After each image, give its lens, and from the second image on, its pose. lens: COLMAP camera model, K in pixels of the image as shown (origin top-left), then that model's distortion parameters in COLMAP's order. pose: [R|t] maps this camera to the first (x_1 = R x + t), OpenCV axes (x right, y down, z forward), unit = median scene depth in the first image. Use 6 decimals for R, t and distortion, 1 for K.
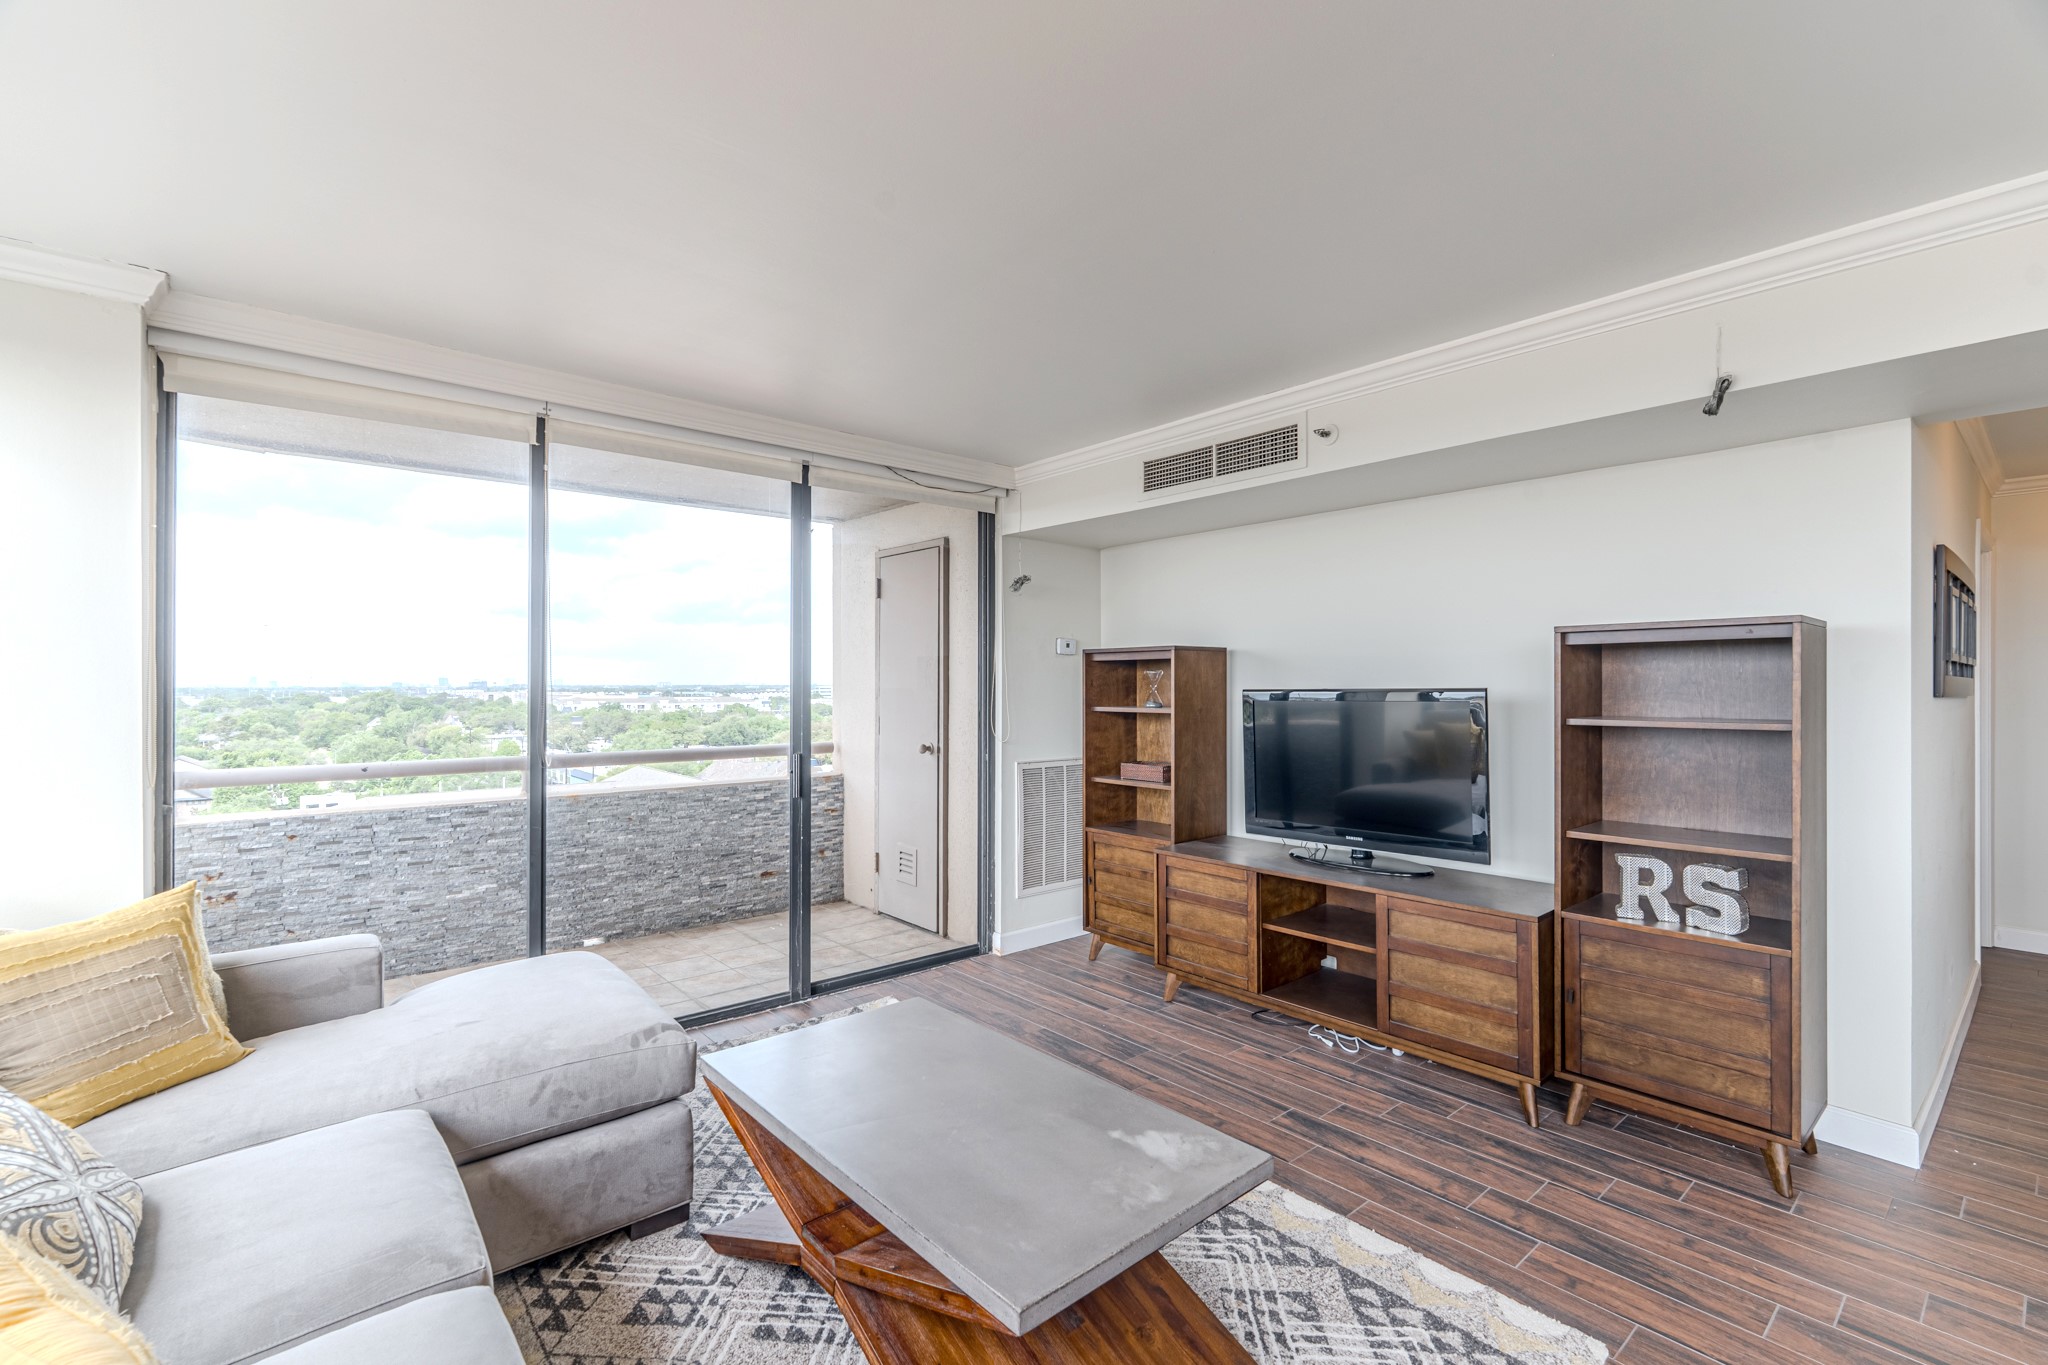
lens RADIAL K [[910.3, 0, 1015.6], [0, 910.3, 681.8], [0, 0, 1]] dist [-0.005505, 0.001389]
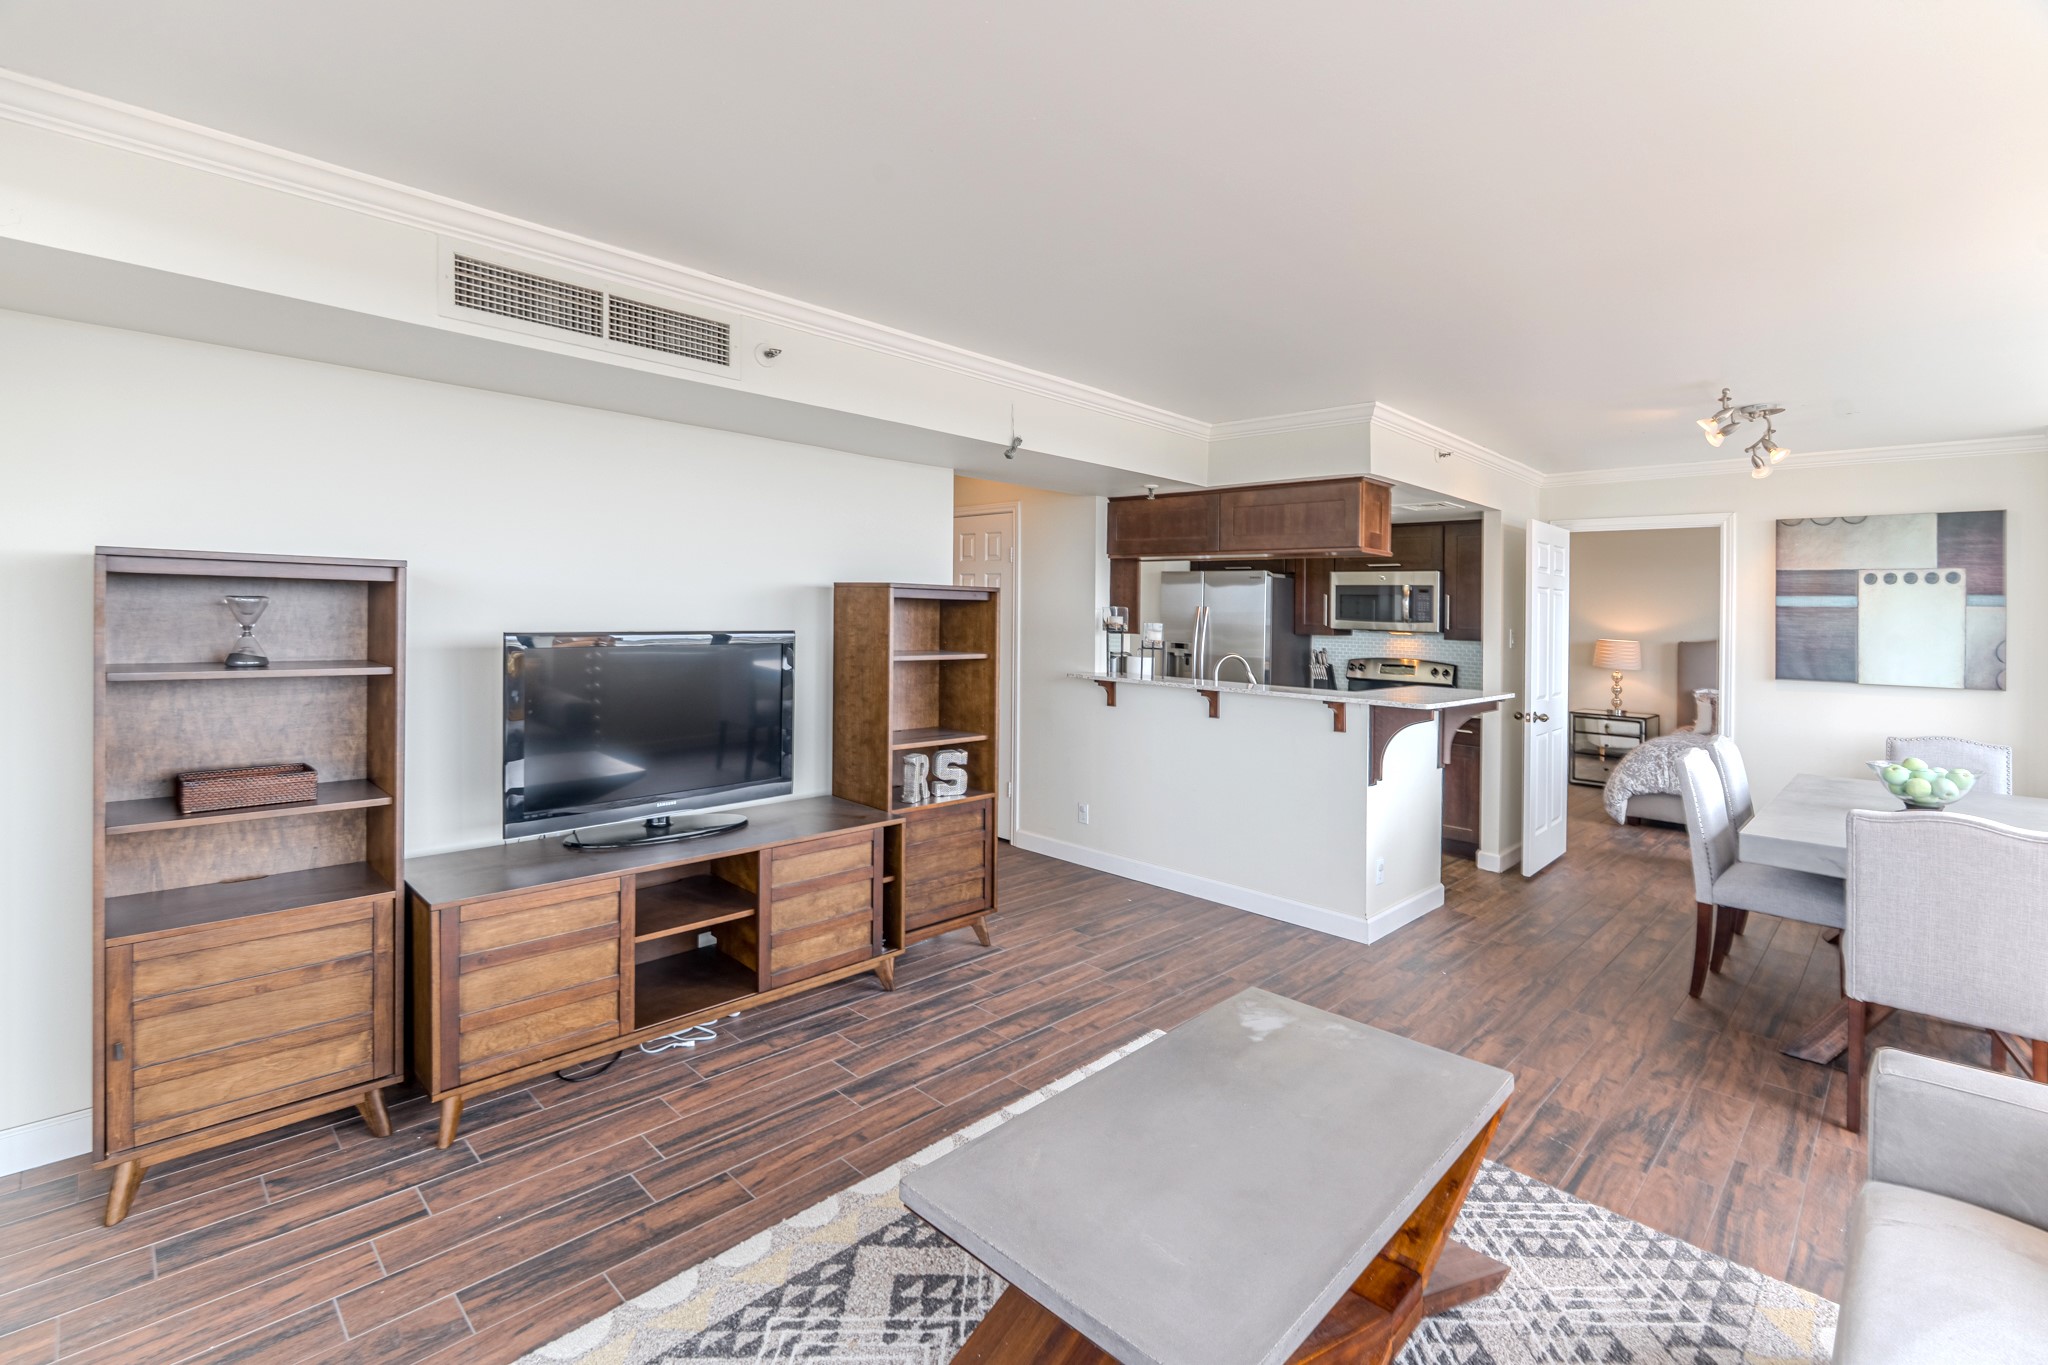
lens RADIAL K [[910.3, 0, 1055.5], [0, 910.3, 591.7], [0, 0, 1]] dist [-0.005505, 0.001389]
pose [[-0.116595, 0.019740, 0.992983, -0.525522], [-0.030253, 0.999268, -0.023417, -0.020131], [-0.992719, -0.032771, -0.115913, 0.720981]]
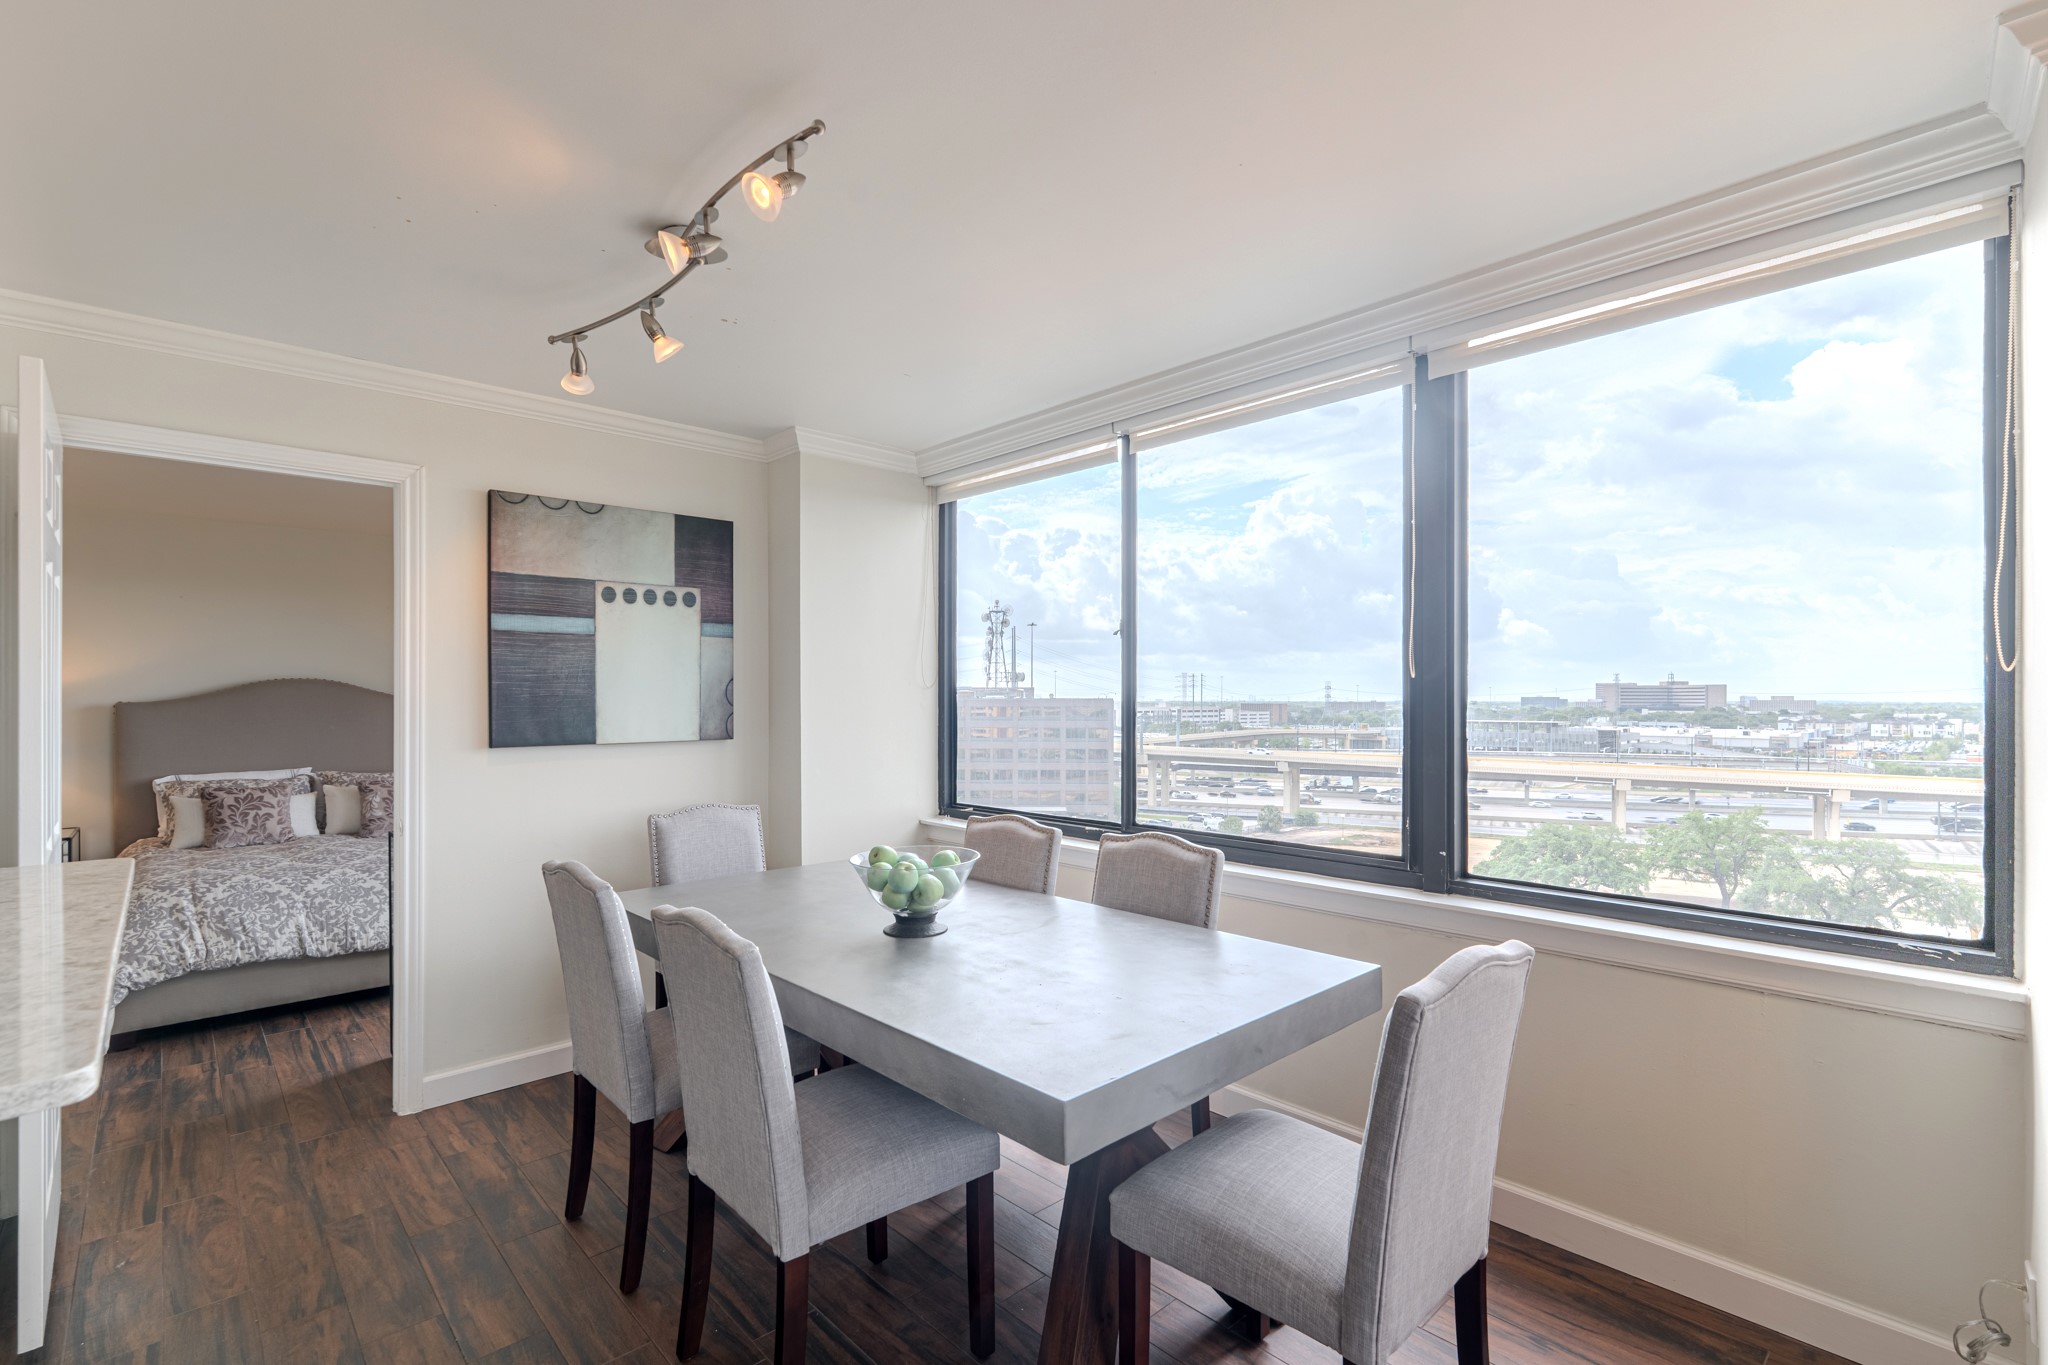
lens RADIAL K [[910.3, 0, 1024.4], [0, 910.3, 694.4], [0, 0, 1]] dist [-0.005505, 0.001389]
pose [[-0.998875, 0.000102, -0.047428, 0.280491], [0.000492, 0.999966, -0.008212, 0.004859], [0.047425, -0.008227, -0.998841, 0.335166]]
